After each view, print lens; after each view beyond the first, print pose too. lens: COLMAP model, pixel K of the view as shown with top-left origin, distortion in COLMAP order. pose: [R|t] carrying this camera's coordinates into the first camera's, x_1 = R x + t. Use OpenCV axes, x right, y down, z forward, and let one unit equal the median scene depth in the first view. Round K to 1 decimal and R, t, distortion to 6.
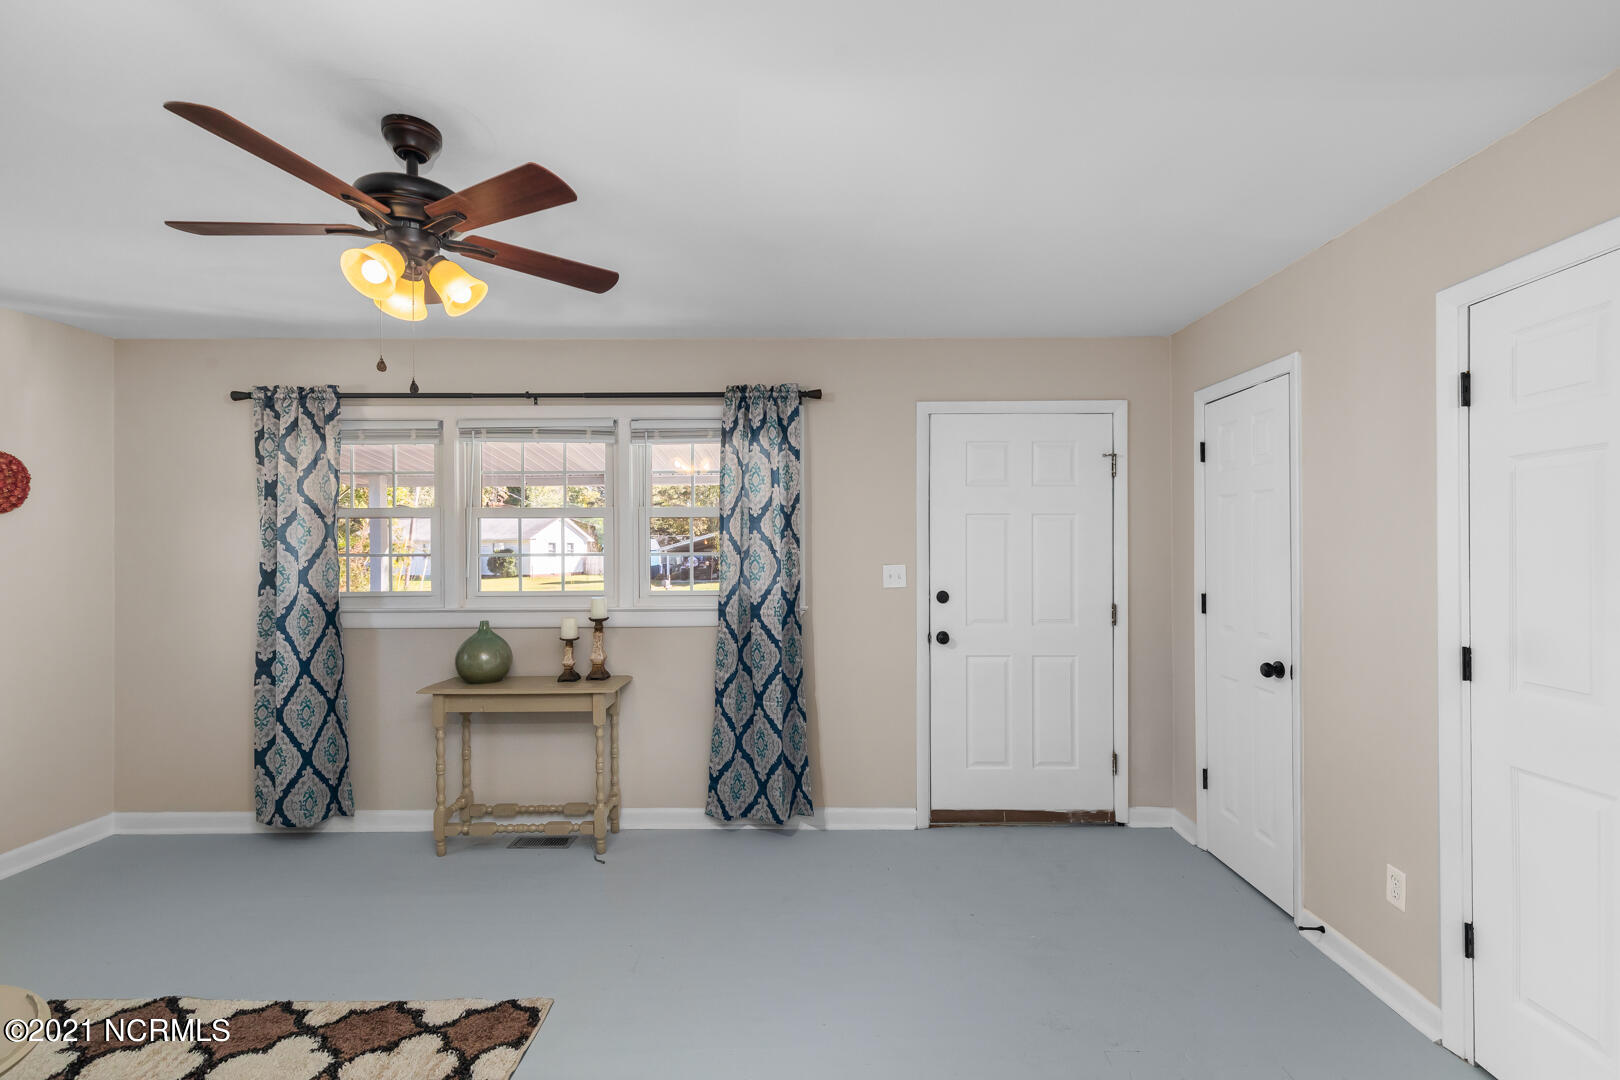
lens RADIAL K [[726.2, 0, 830.3], [0, 726.2, 545.7], [0, 0, 1]] dist [0.003100, -0.000853]
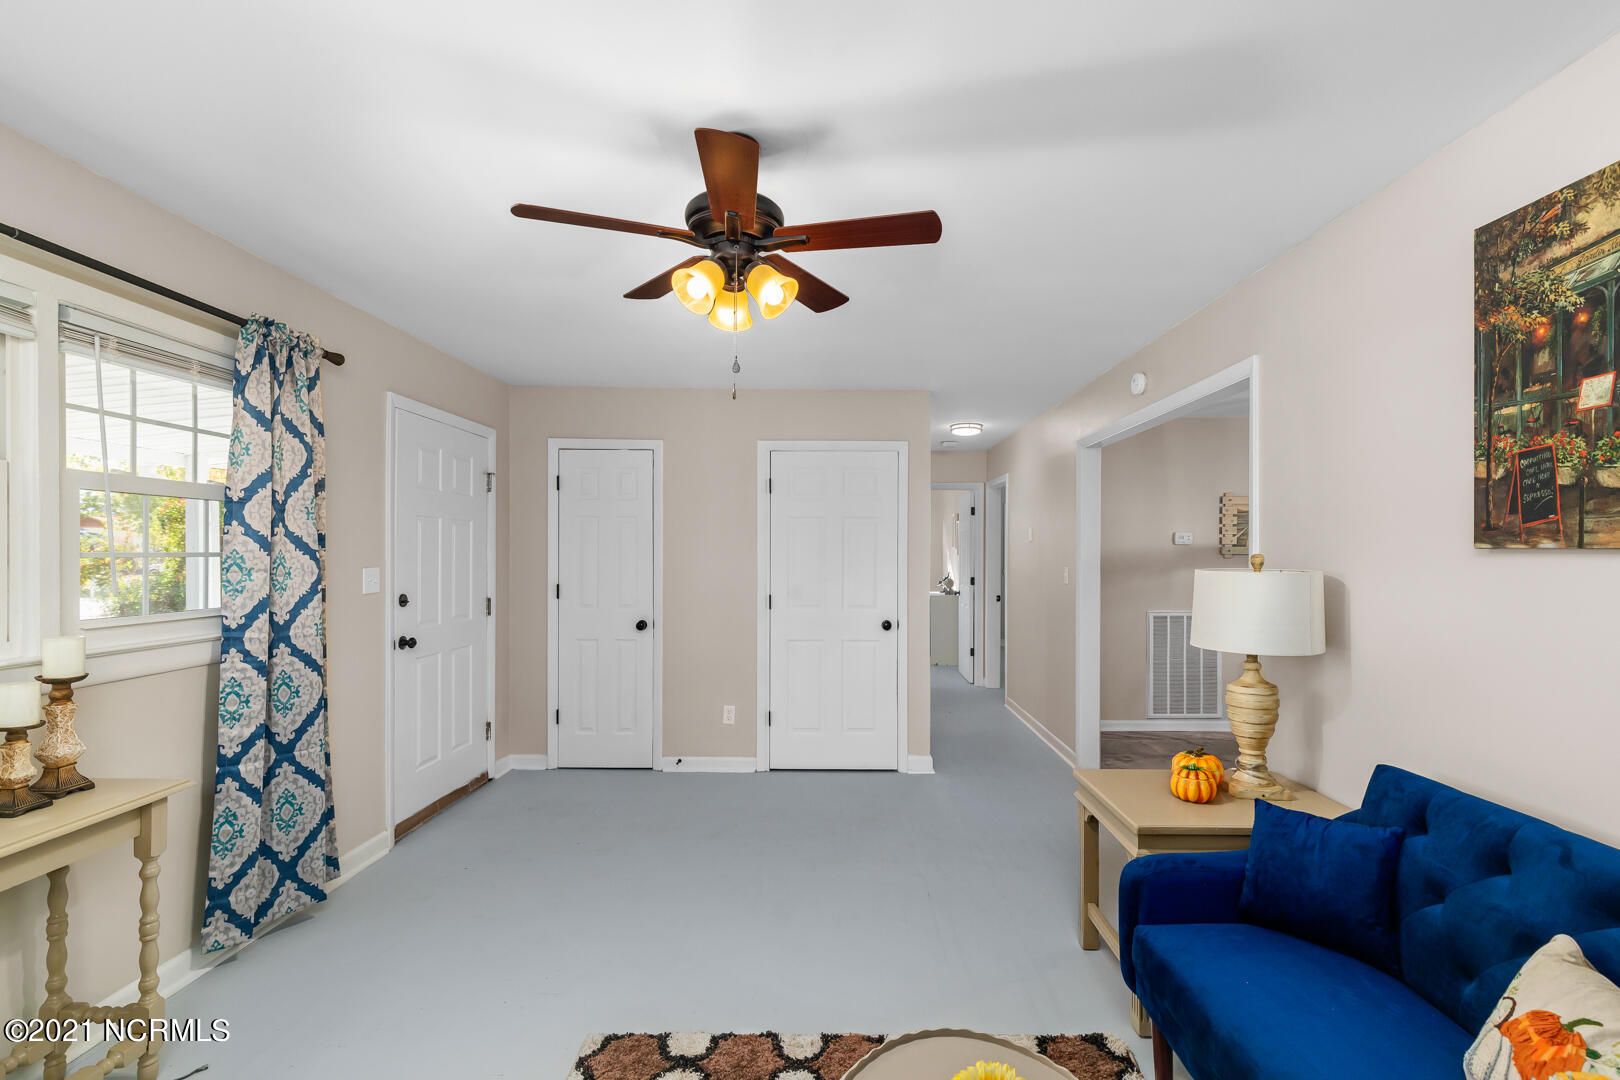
lens RADIAL K [[726.2, 0, 830.3], [0, 726.2, 545.7], [0, 0, 1]] dist [0.003100, -0.000853]
pose [[0.005772, 0.016683, 0.999844, -0.829725], [-0.008314, 0.999827, -0.016635, 0.009801], [-0.999949, -0.008217, 0.005910, 0.440507]]
